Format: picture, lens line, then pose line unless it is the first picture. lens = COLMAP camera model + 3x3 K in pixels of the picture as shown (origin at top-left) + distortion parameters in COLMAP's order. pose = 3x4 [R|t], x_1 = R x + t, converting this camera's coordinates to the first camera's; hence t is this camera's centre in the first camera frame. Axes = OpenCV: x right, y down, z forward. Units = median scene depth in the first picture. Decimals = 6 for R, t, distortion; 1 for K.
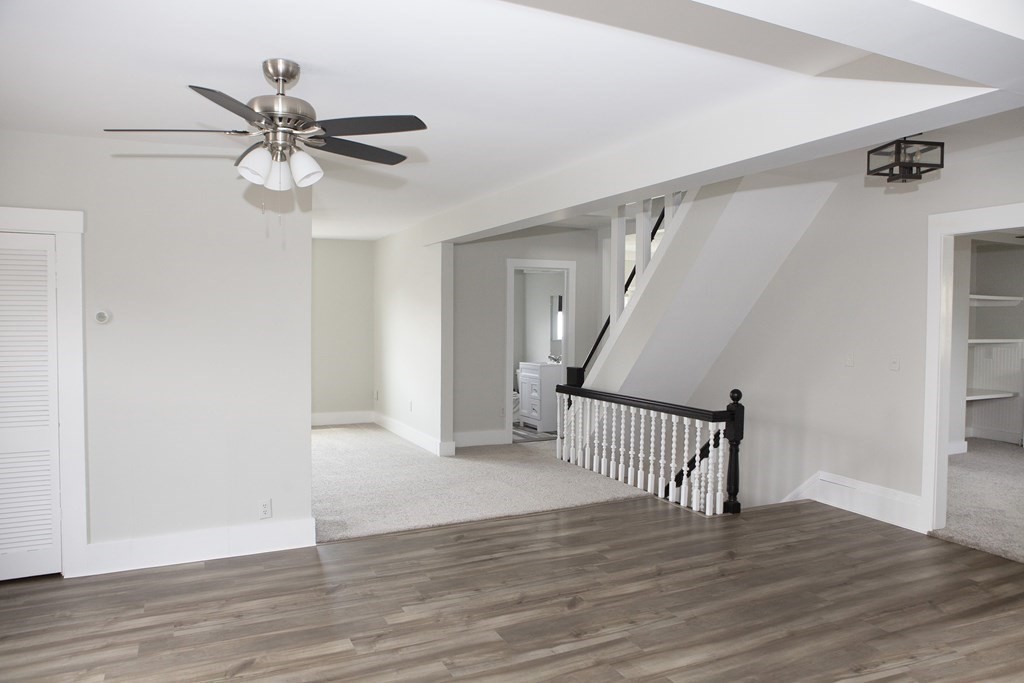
lens RADIAL K [[711.1, 0, 504.8], [0, 711.1, 349.0], [0, 0, 1]] dist [-0.092864, 0.056466]
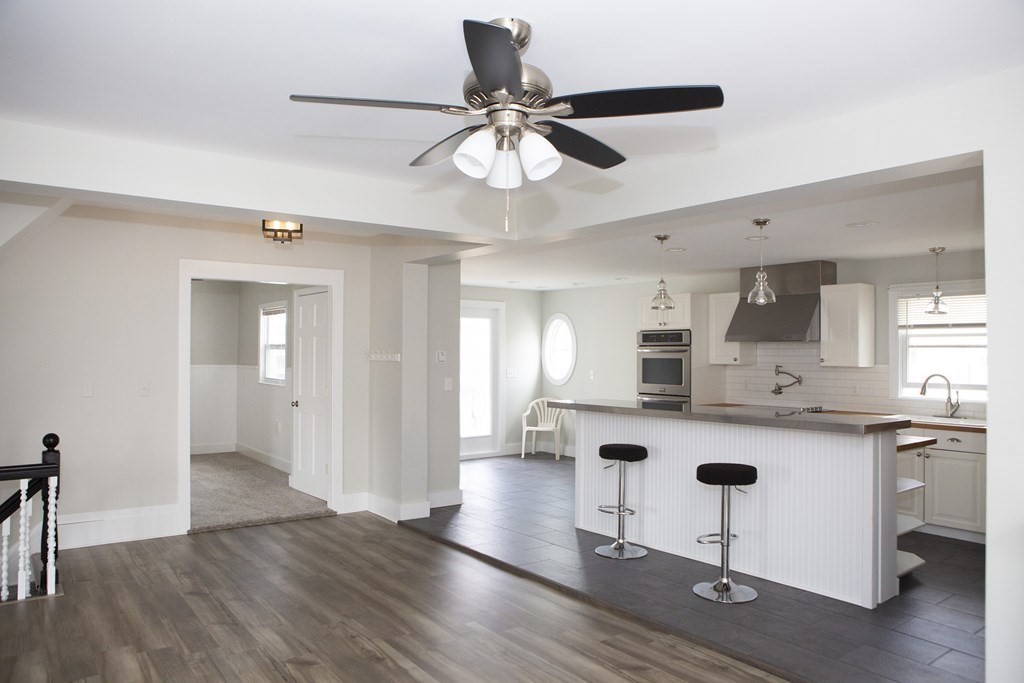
lens RADIAL K [[711.1, 0, 532.7], [0, 711.1, 348.5], [0, 0, 1]] dist [-0.092864, 0.056466]
pose [[-0.228090, -0.008664, 0.973601, -0.774903], [0.040064, 0.999030, 0.018277, -0.047462], [-0.972815, 0.043175, -0.227522, 0.817453]]
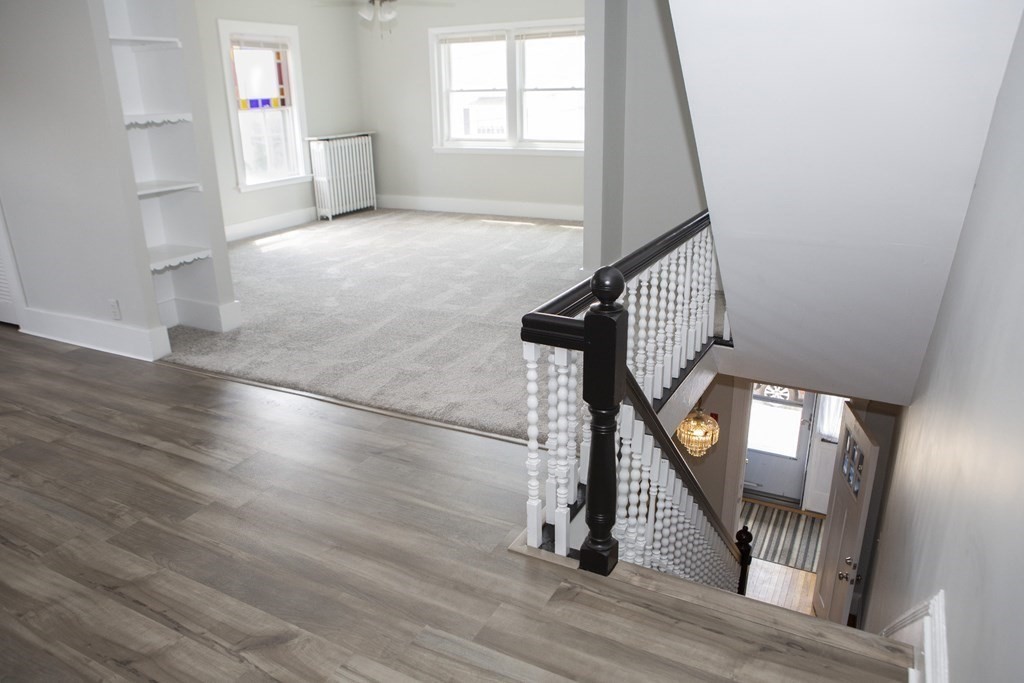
lens RADIAL K [[711.1, 0, 504.6], [0, 711.1, 322.7], [0, 0, 1]] dist [-0.092864, 0.056466]
pose [[0.595689, 0.228586, -0.770002, 0.761301], [-0.012059, 0.961087, 0.275983, -0.020171], [0.803125, -0.155115, 0.575265, 0.980708]]
